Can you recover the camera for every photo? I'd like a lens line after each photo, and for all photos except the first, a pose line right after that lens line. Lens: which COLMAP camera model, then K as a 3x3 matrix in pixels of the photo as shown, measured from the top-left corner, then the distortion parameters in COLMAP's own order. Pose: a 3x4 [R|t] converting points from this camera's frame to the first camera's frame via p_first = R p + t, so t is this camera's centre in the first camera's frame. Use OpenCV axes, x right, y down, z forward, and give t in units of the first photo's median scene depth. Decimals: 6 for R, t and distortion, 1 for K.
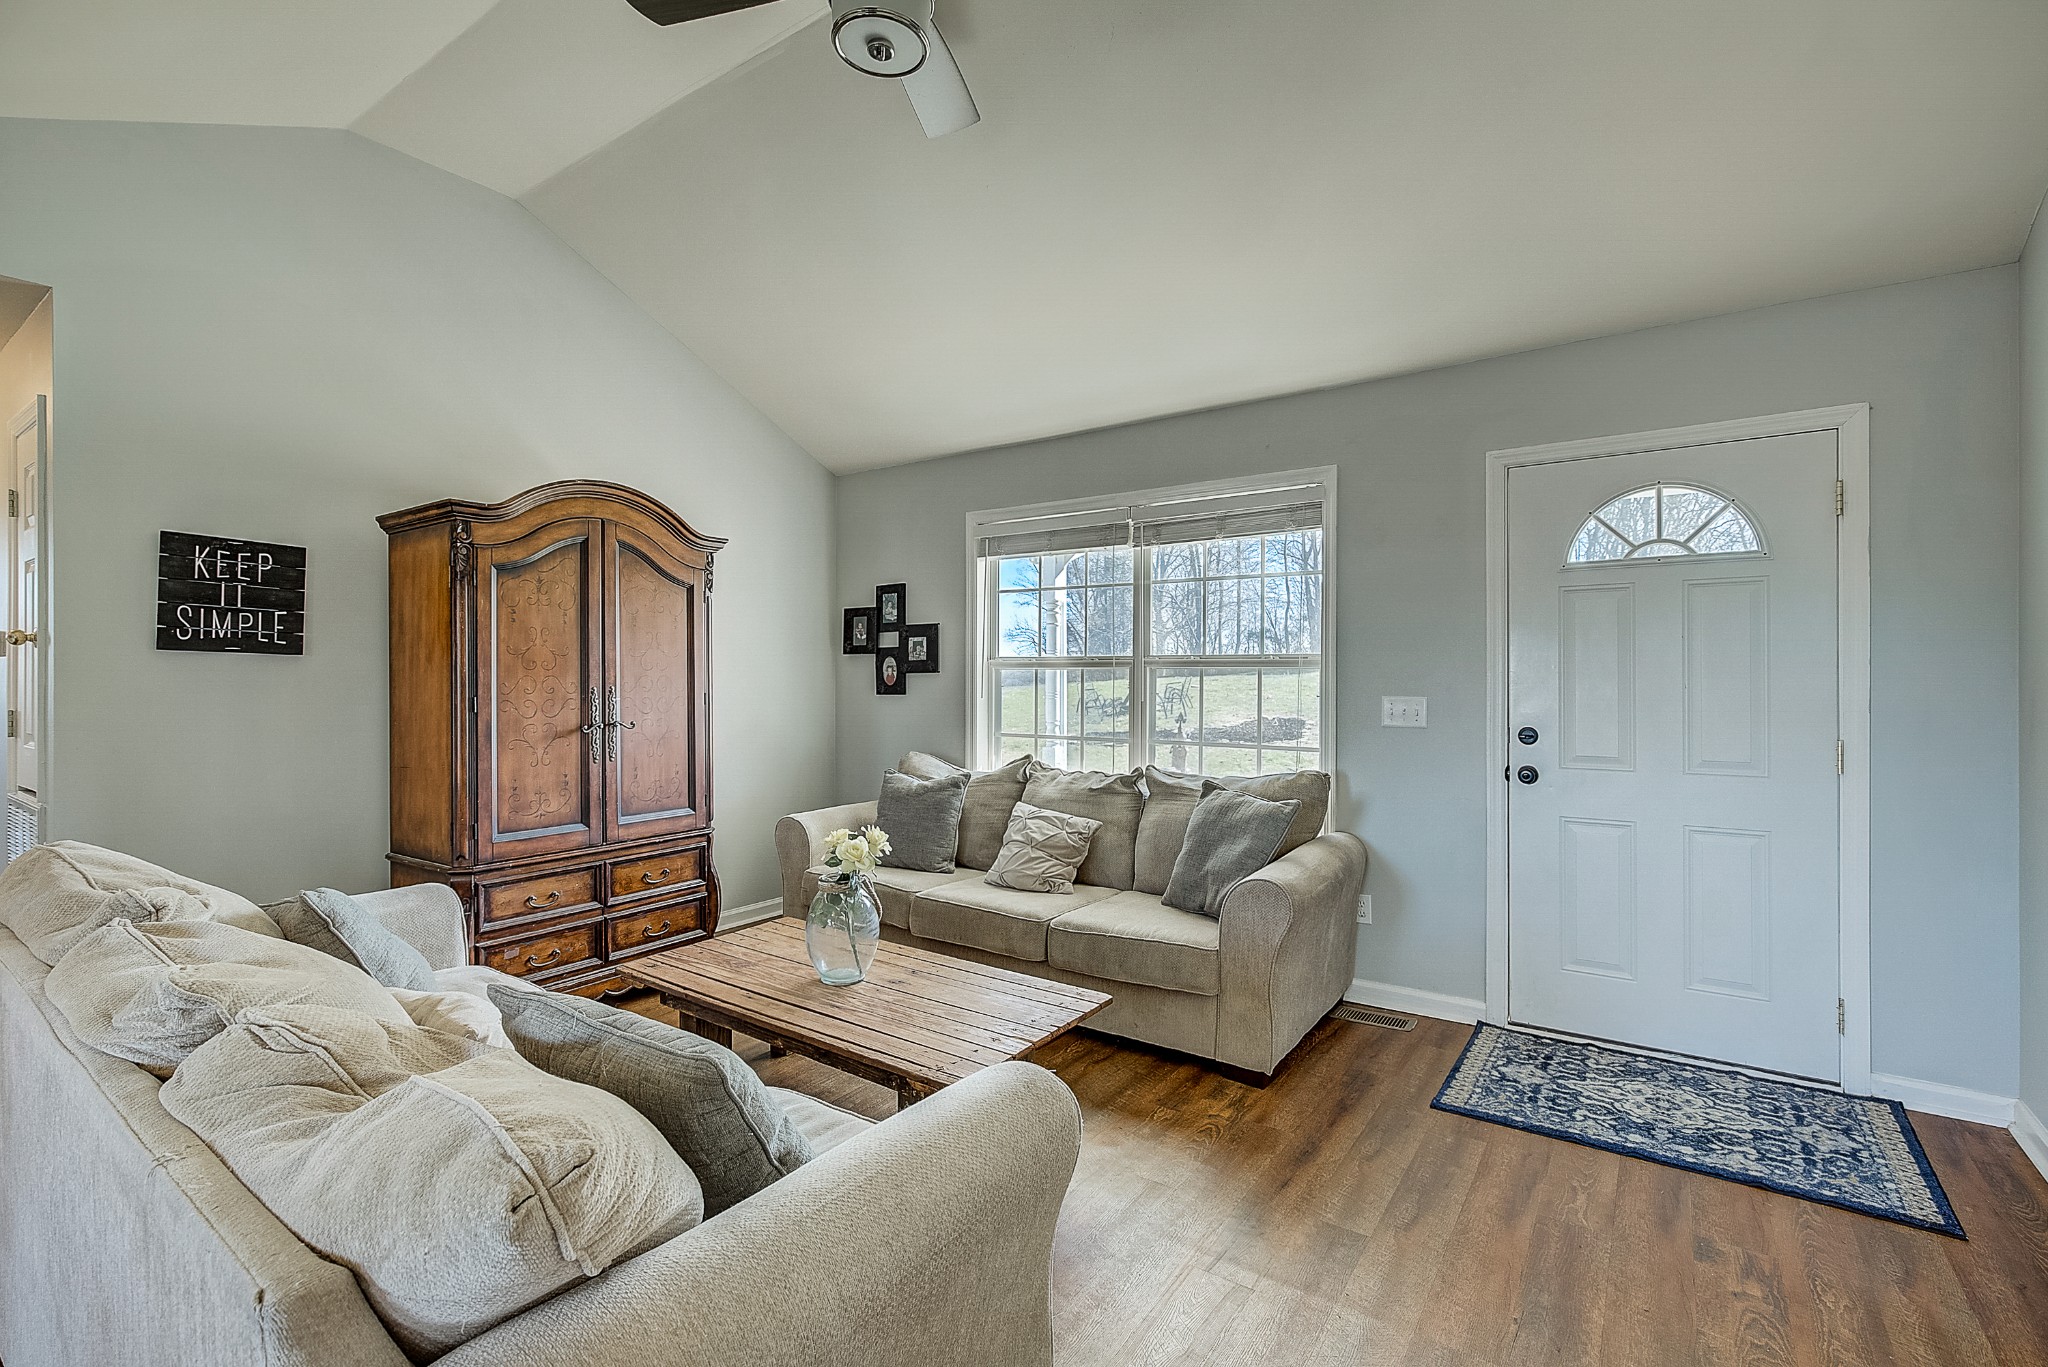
lens RADIAL K [[916.8, 0, 1039.0], [0, 916.8, 679.3], [0, 0, 1]] dist [-0.002368, 0.001550]
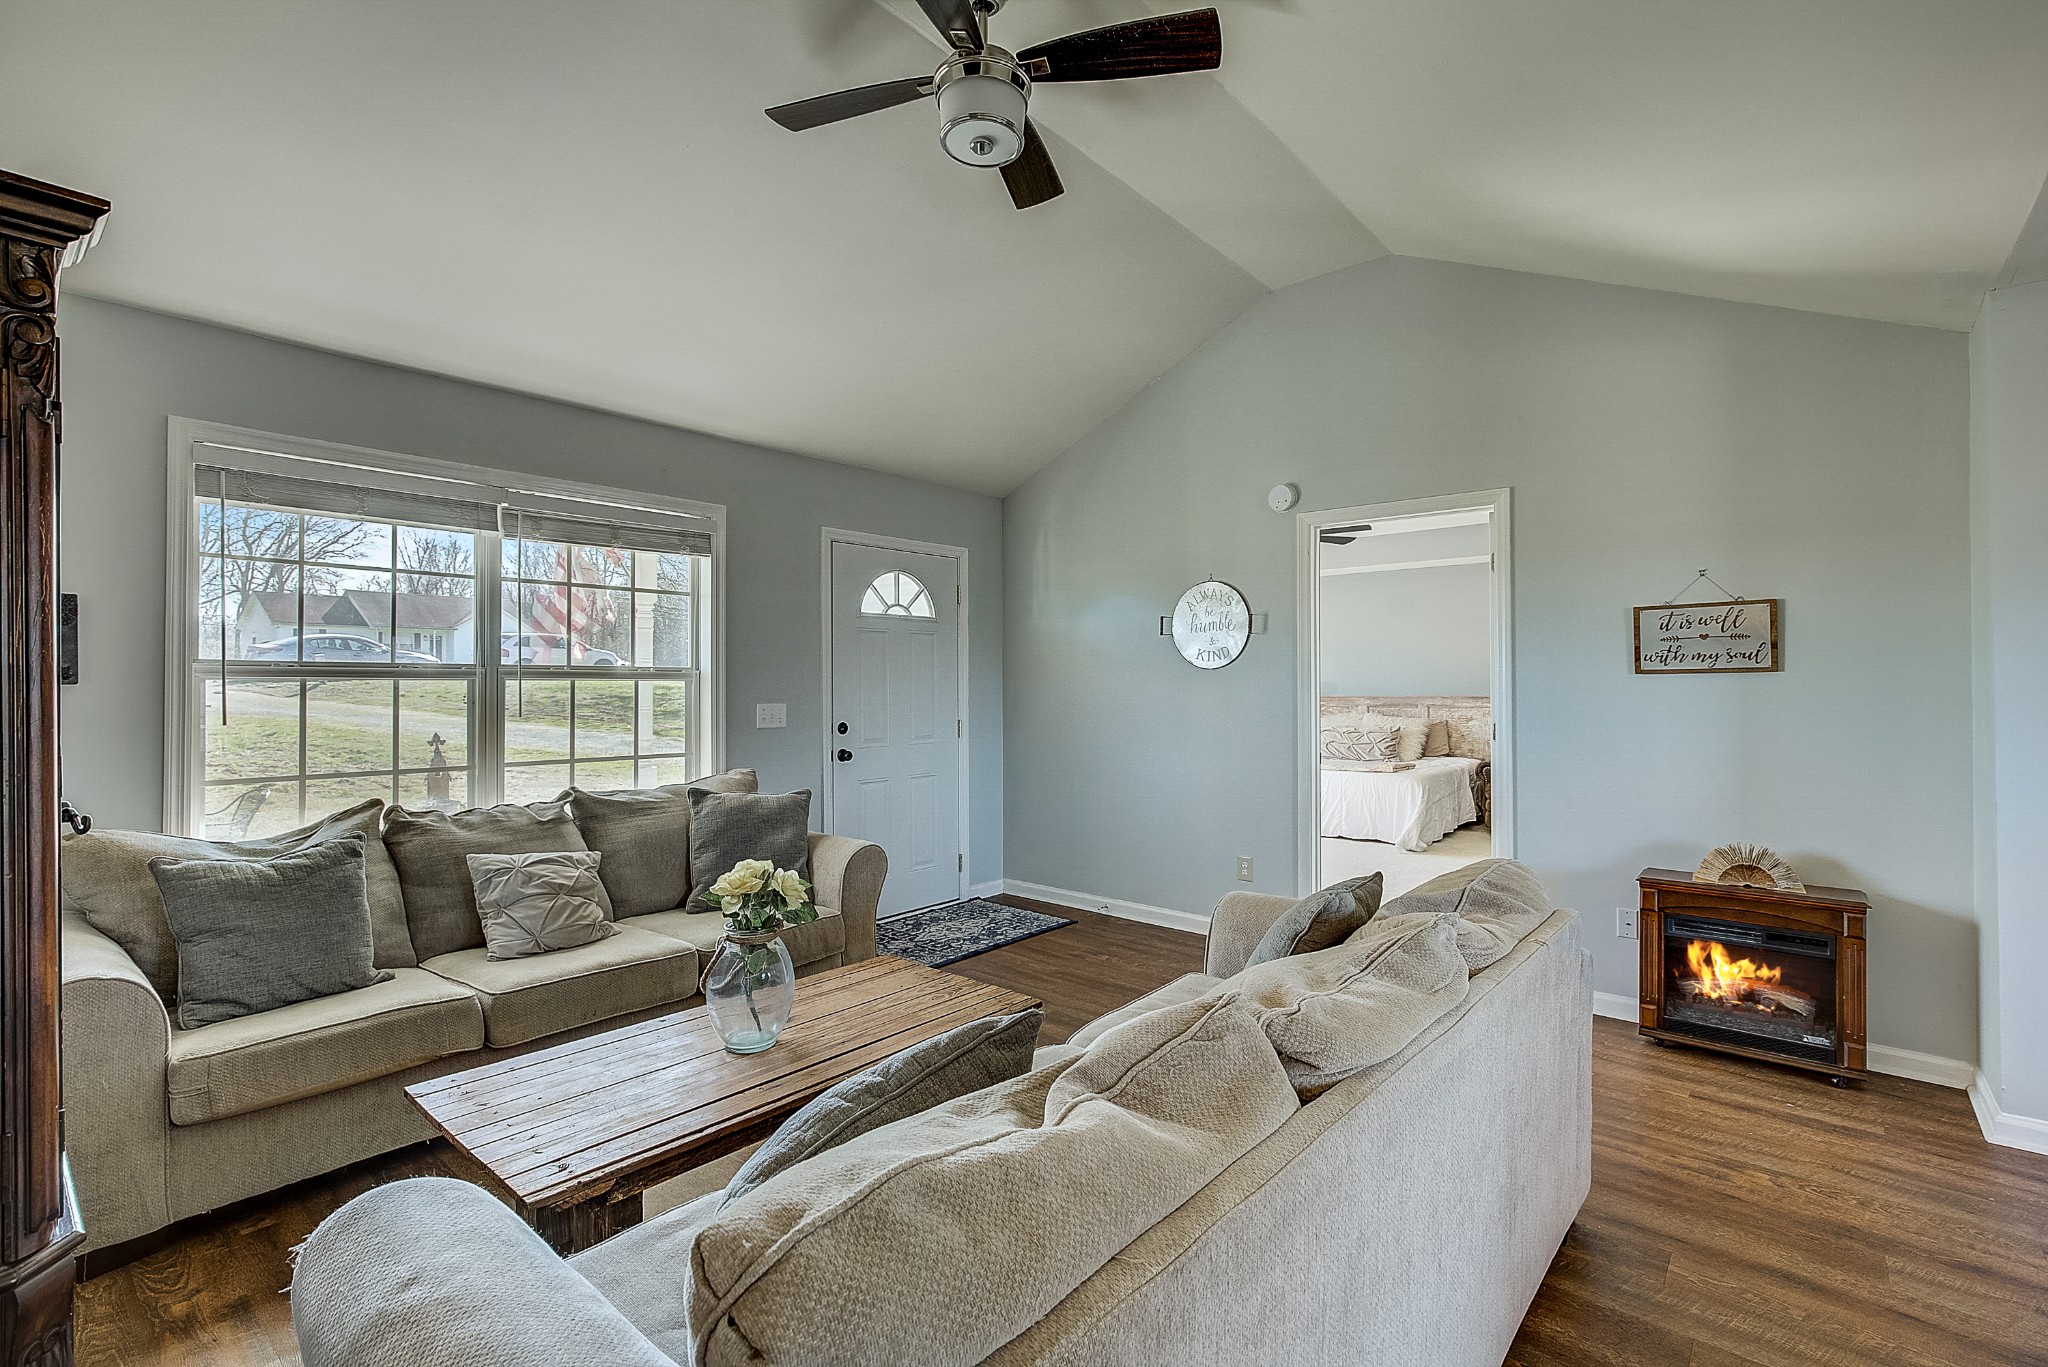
lens RADIAL K [[916.8, 0, 1033.6], [0, 916.8, 681.8], [0, 0, 1]] dist [-0.002368, 0.001550]
pose [[0.101235, 0.003748, 0.994855, -0.853529], [0.006254, 0.999971, -0.004404, -0.003796], [-0.994843, 0.006668, 0.101209, 0.535123]]
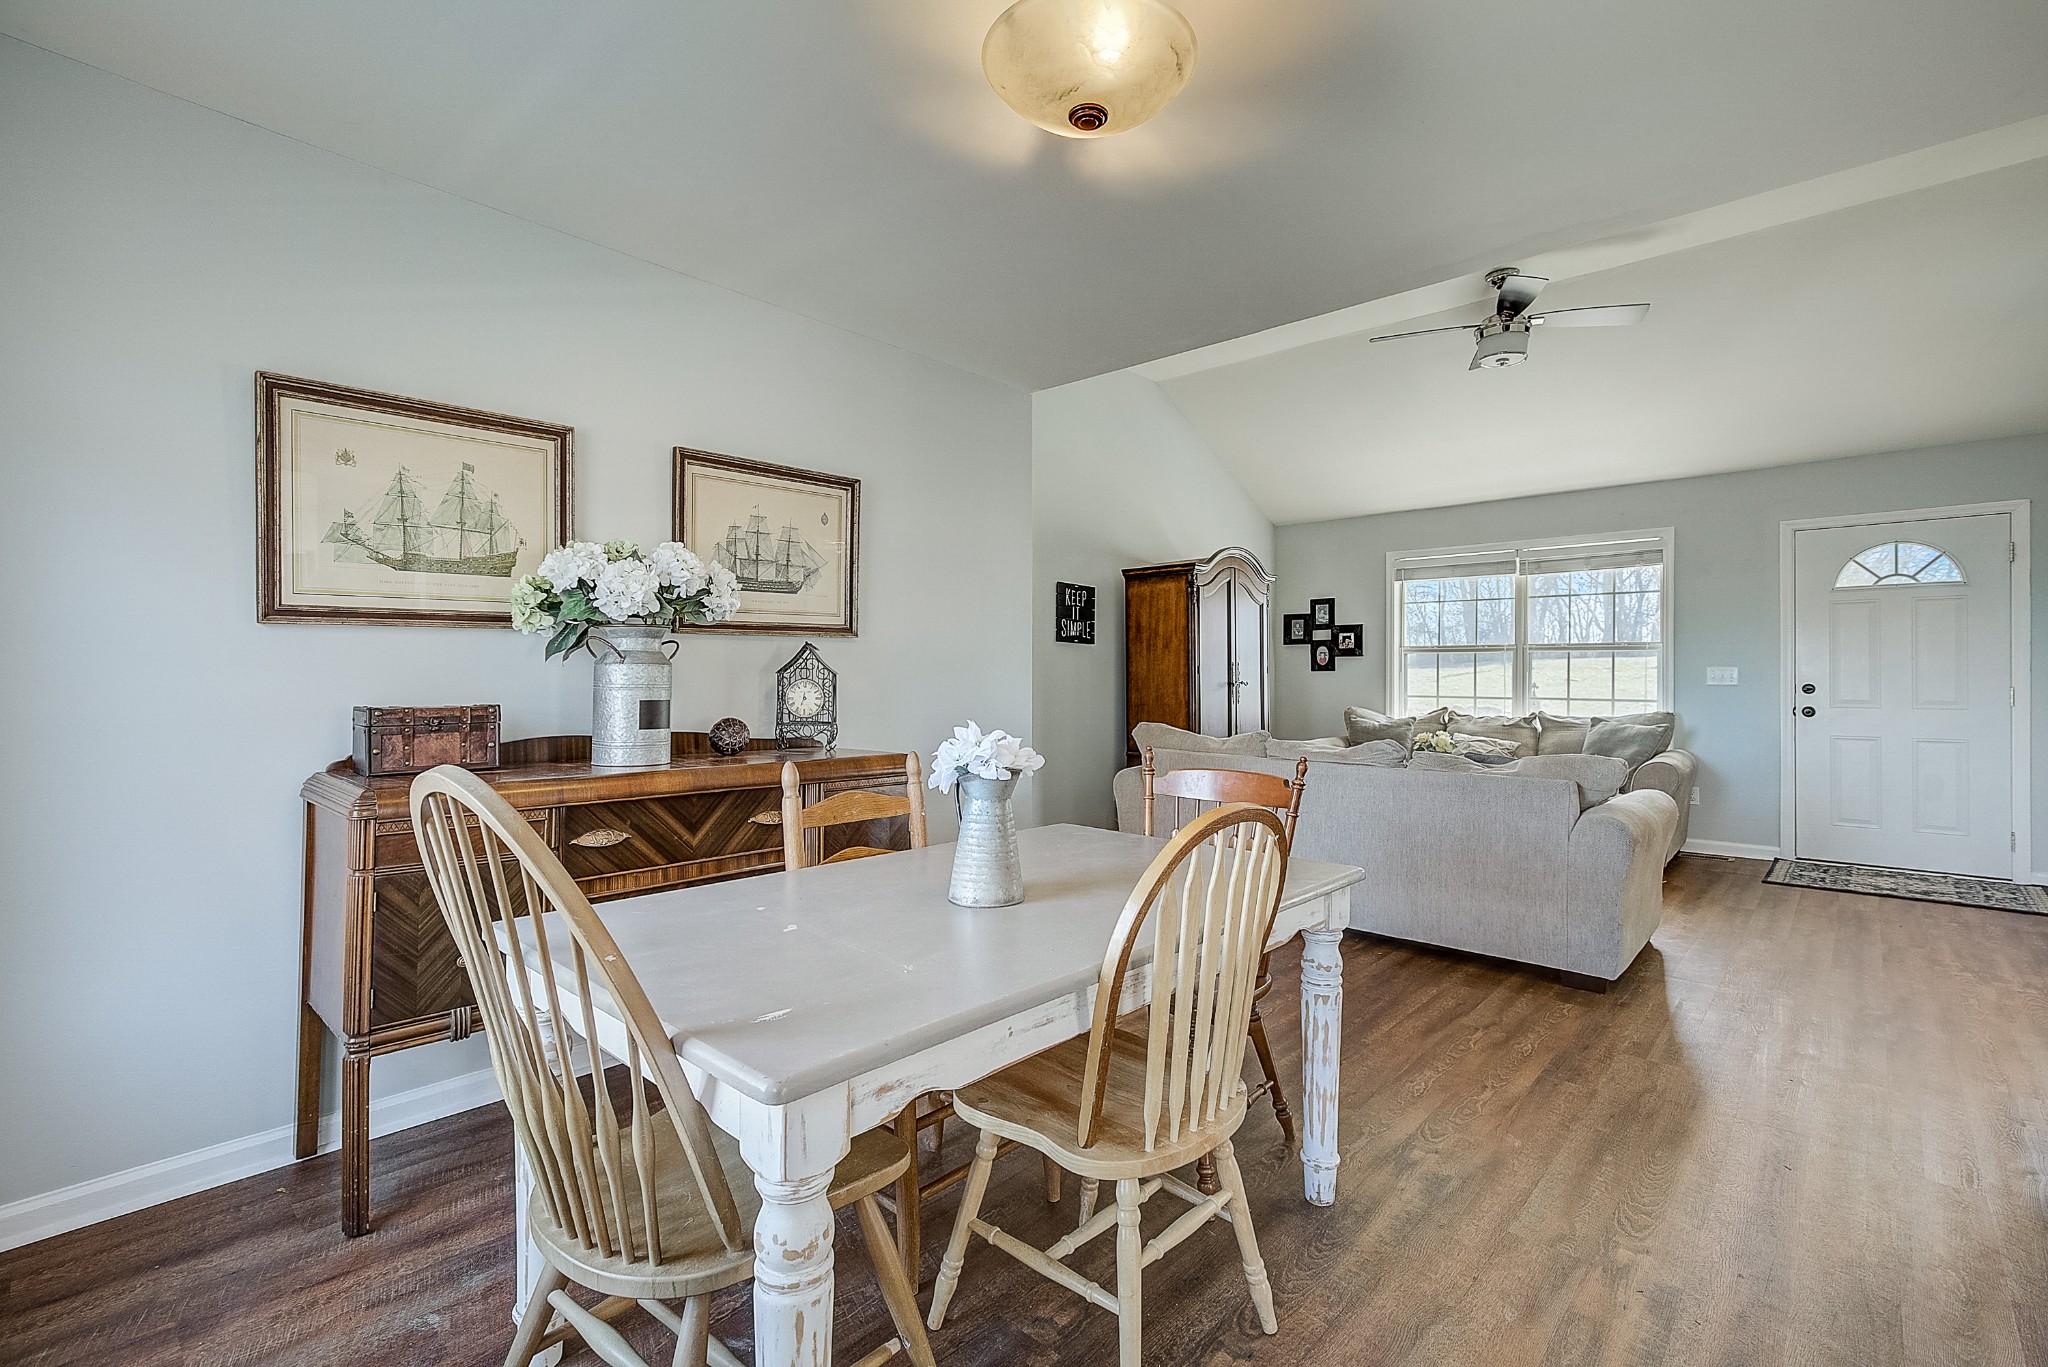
lens RADIAL K [[916.8, 0, 1033.9], [0, 916.8, 676.2], [0, 0, 1]] dist [-0.002368, 0.001550]
pose [[0.991037, 0.000082, -0.133589, -0.642039], [-0.000011, 1.000000, 0.000533, 0.036197], [0.133589, -0.000527, 0.991037, -0.847020]]
